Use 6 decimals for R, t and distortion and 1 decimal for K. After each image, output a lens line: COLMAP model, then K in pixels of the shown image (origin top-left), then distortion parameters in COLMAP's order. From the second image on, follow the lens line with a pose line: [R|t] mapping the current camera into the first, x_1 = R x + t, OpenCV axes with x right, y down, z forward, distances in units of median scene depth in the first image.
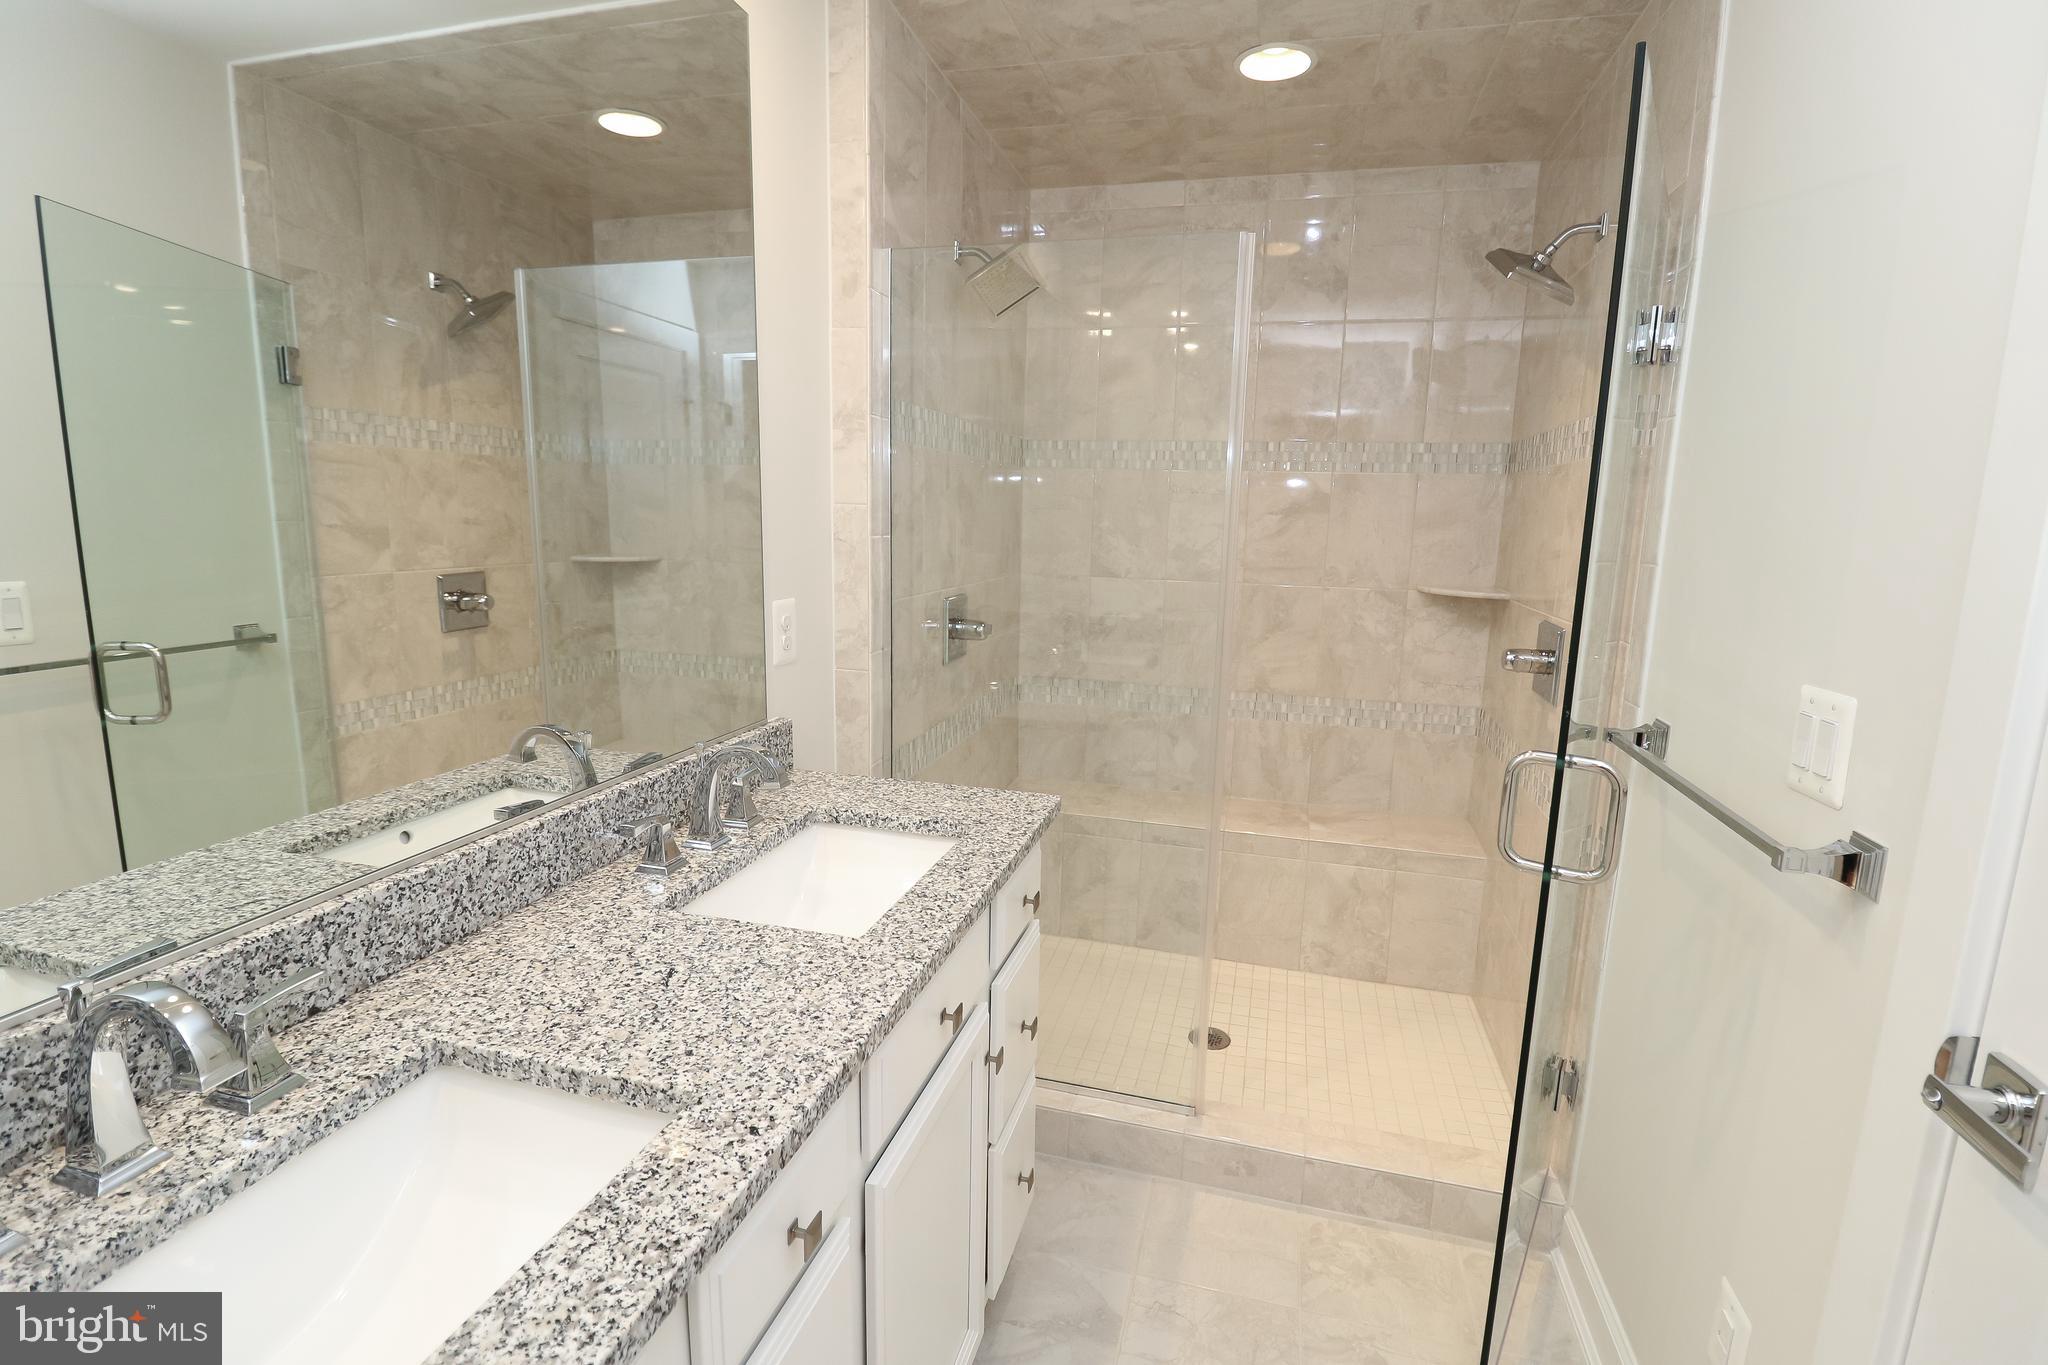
lens RADIAL K [[948.0, 0, 1035.5], [0, 948.0, 673.0], [0, 0, 1]] dist [0.008555, -0.018756]
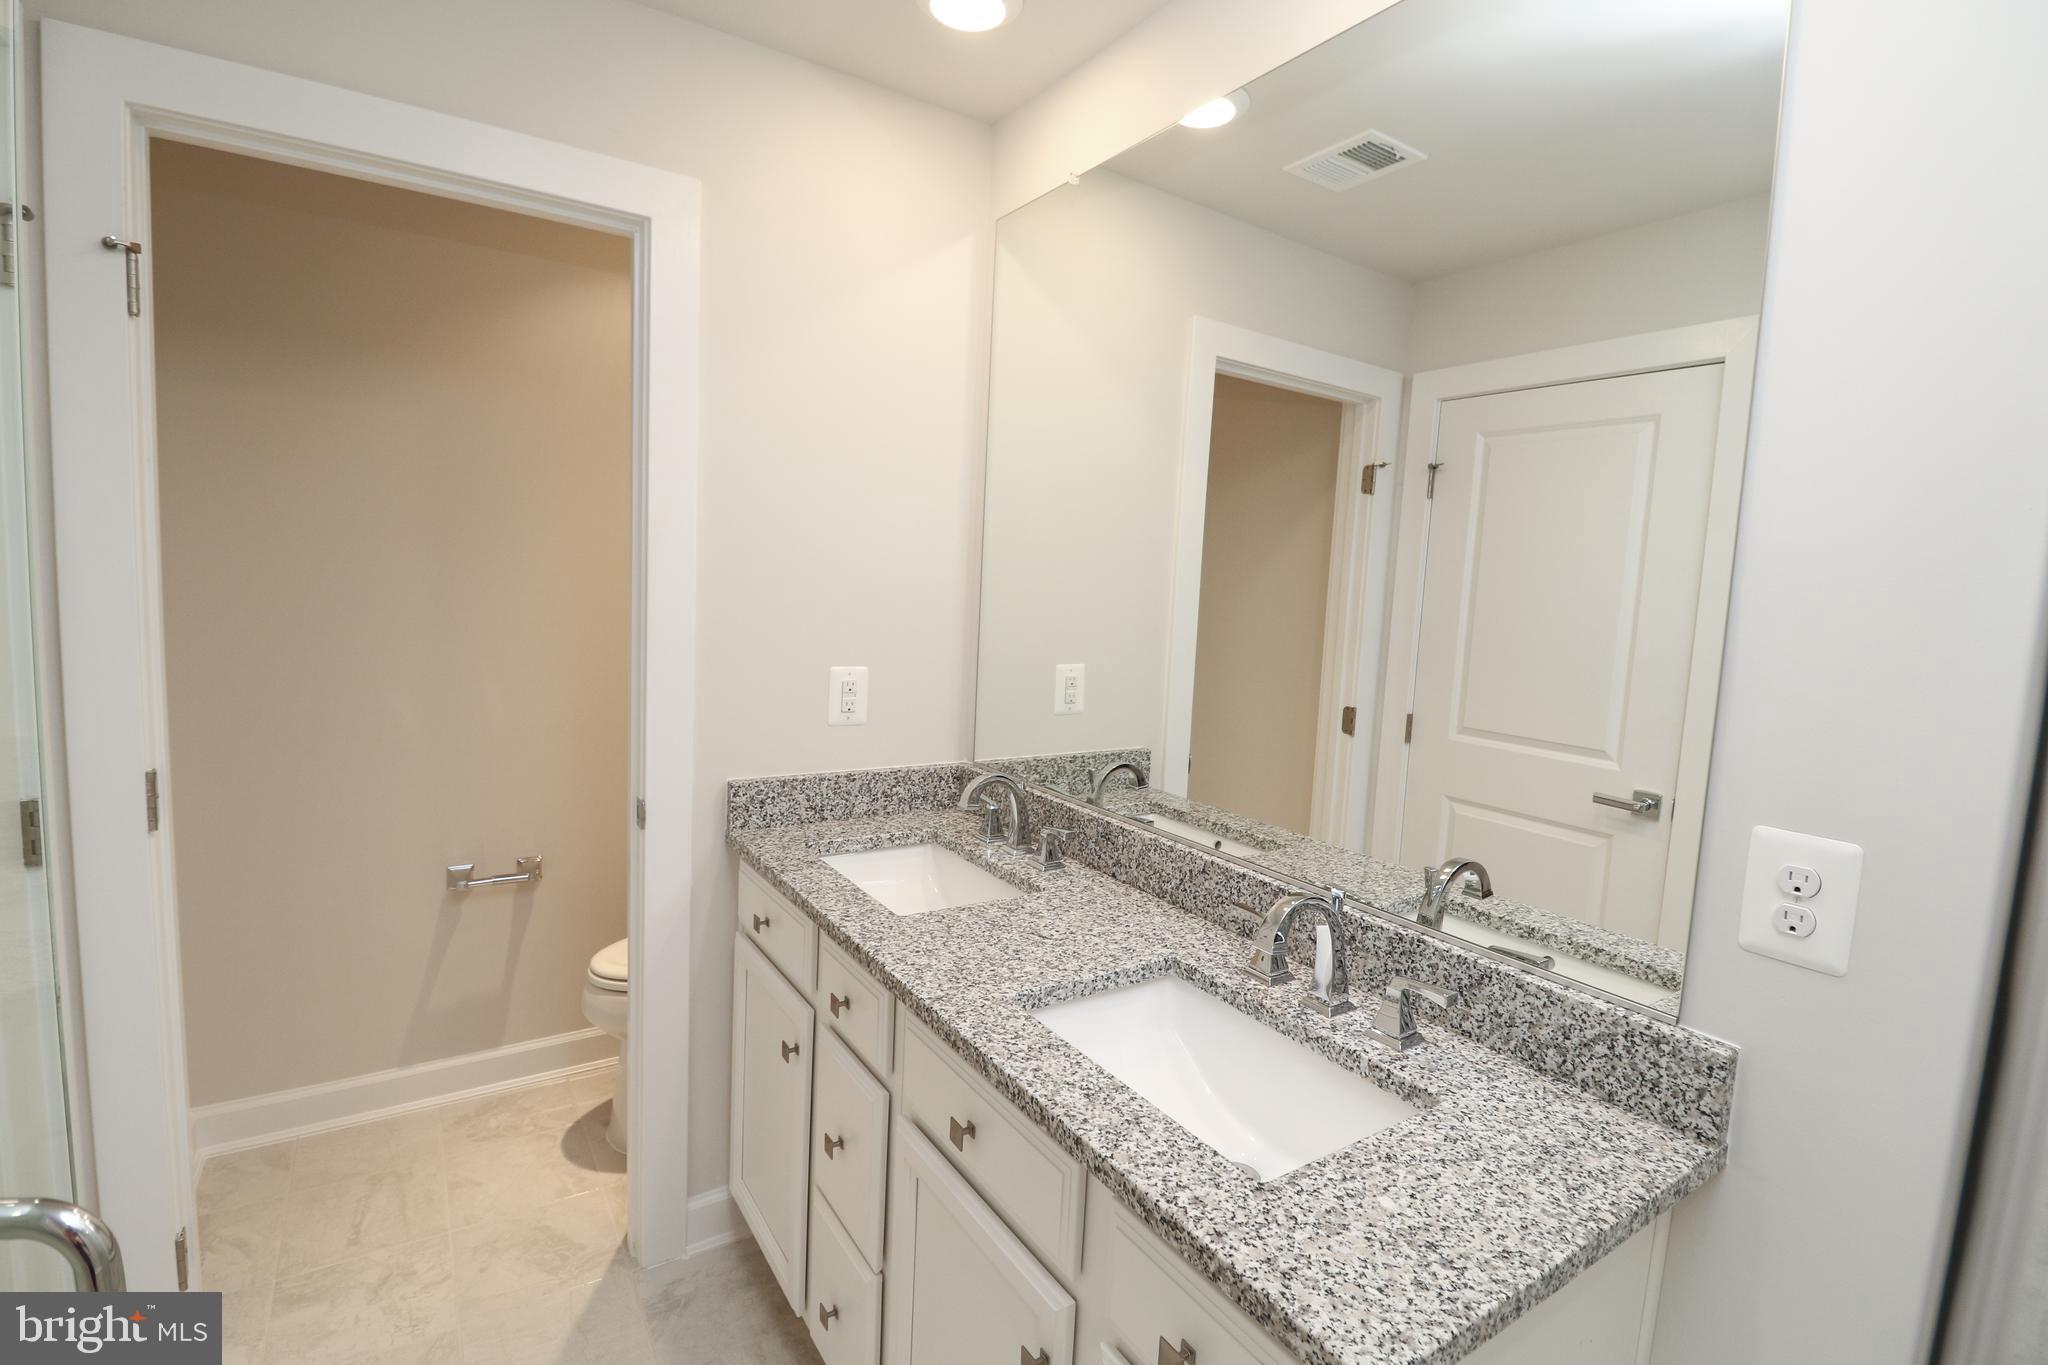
lens RADIAL K [[948.0, 0, 1035.5], [0, 948.0, 673.0], [0, 0, 1]] dist [0.008555, -0.018756]
pose [[-0.662127, 0.022647, -0.749049, 0.302498], [-0.183823, 0.964097, 0.191640, -0.147725], [0.726496, 0.264582, -0.634192, 0.818979]]
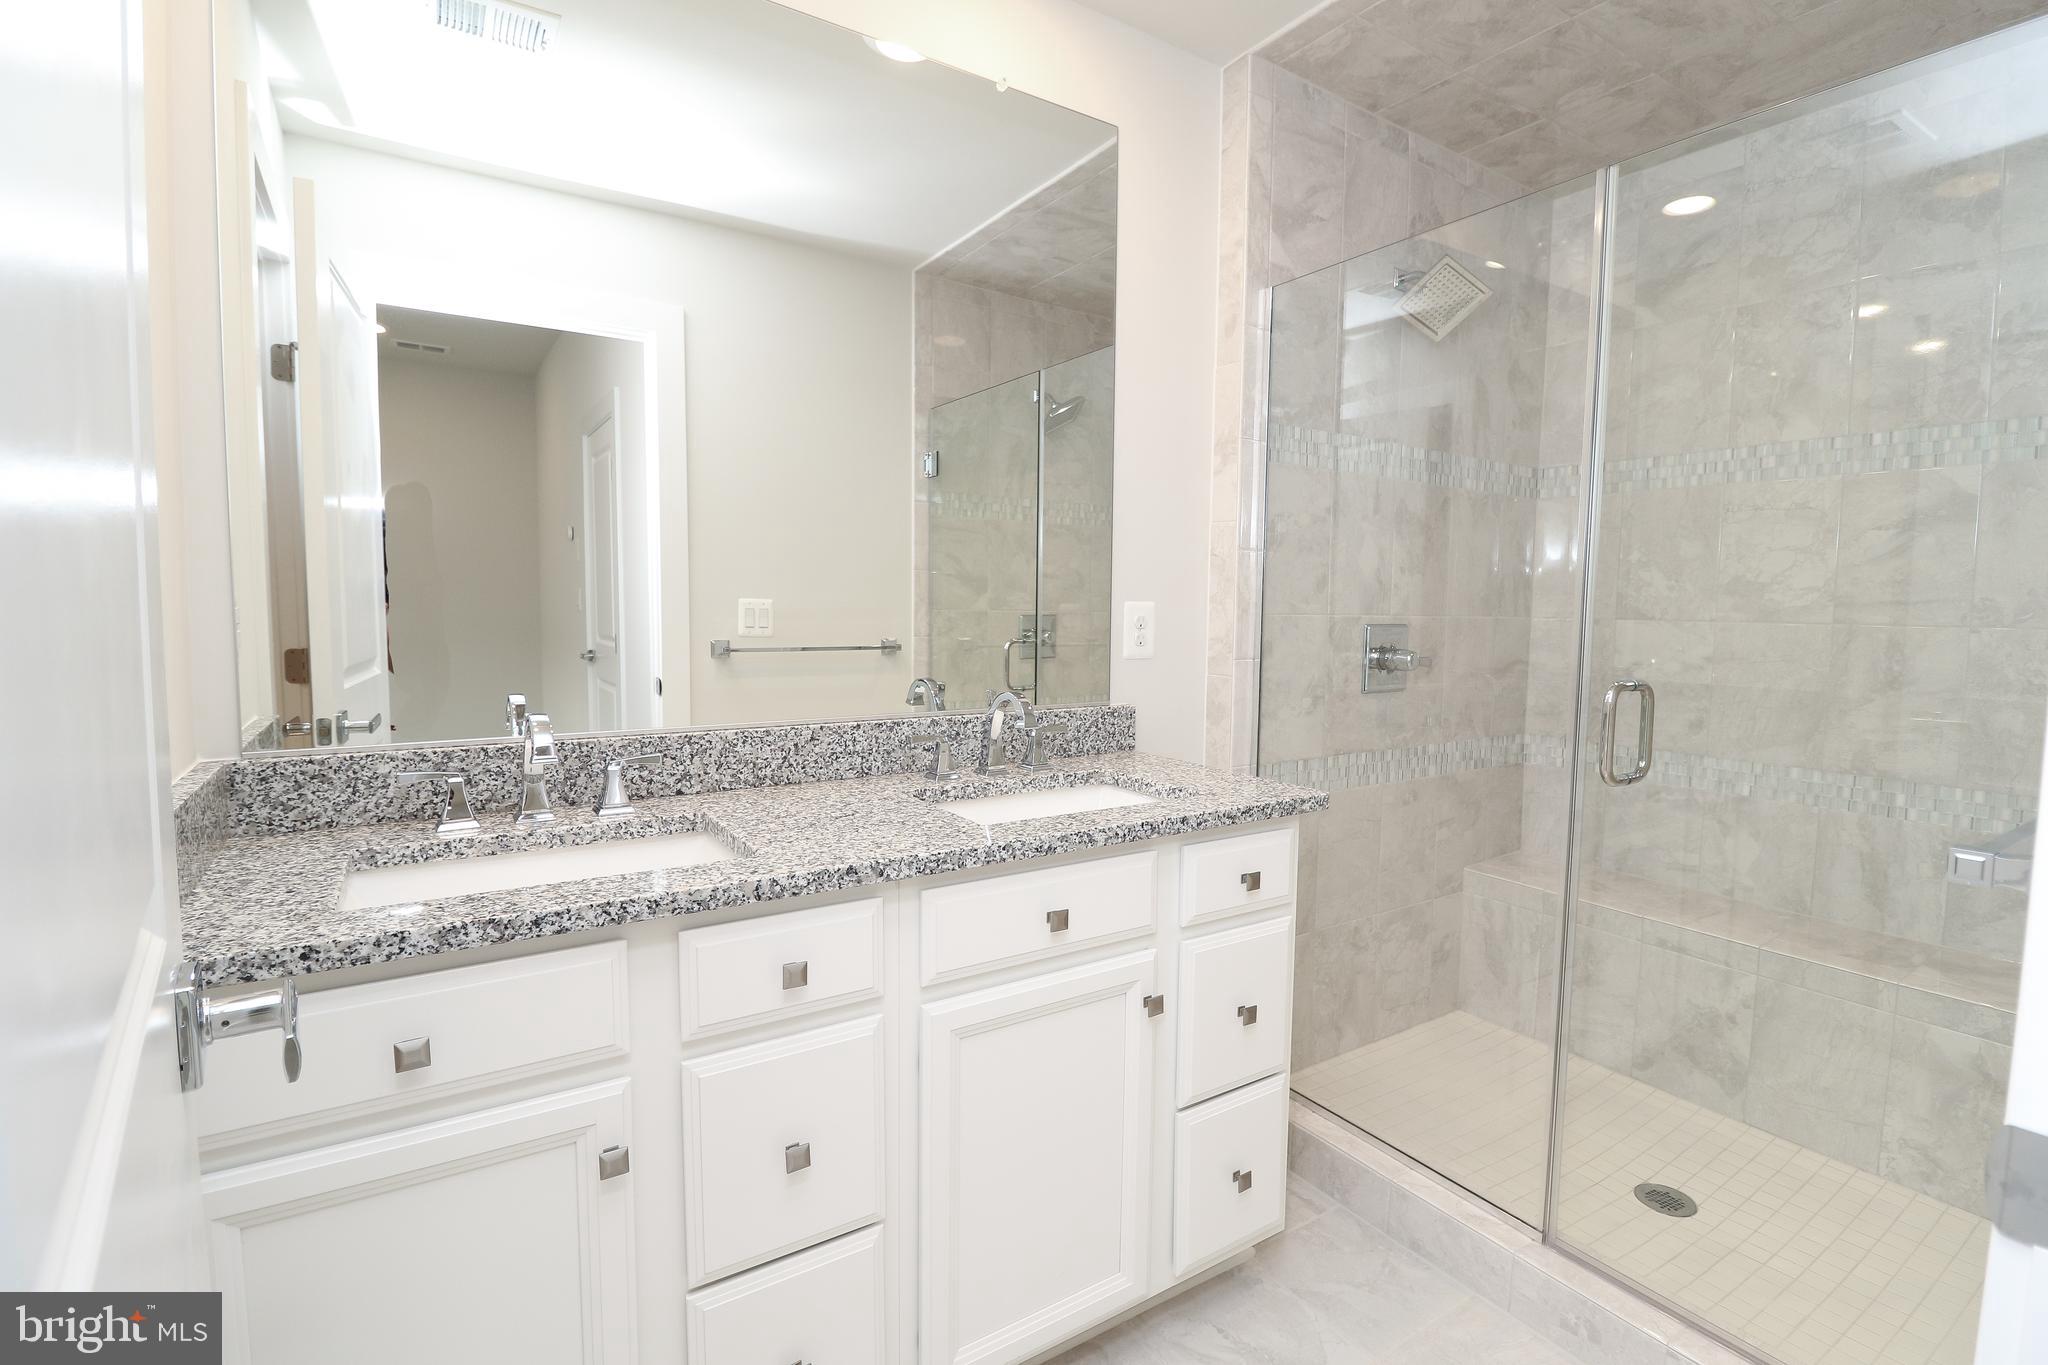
lens RADIAL K [[948.0, 0, 1035.5], [0, 948.0, 673.0], [0, 0, 1]] dist [0.008555, -0.018756]
pose [[0.745181, 0.034537, -0.665967, 0.334705], [-0.107175, 0.991879, -0.068484, 0.082044], [0.658194, 0.122408, 0.742831, 0.061989]]
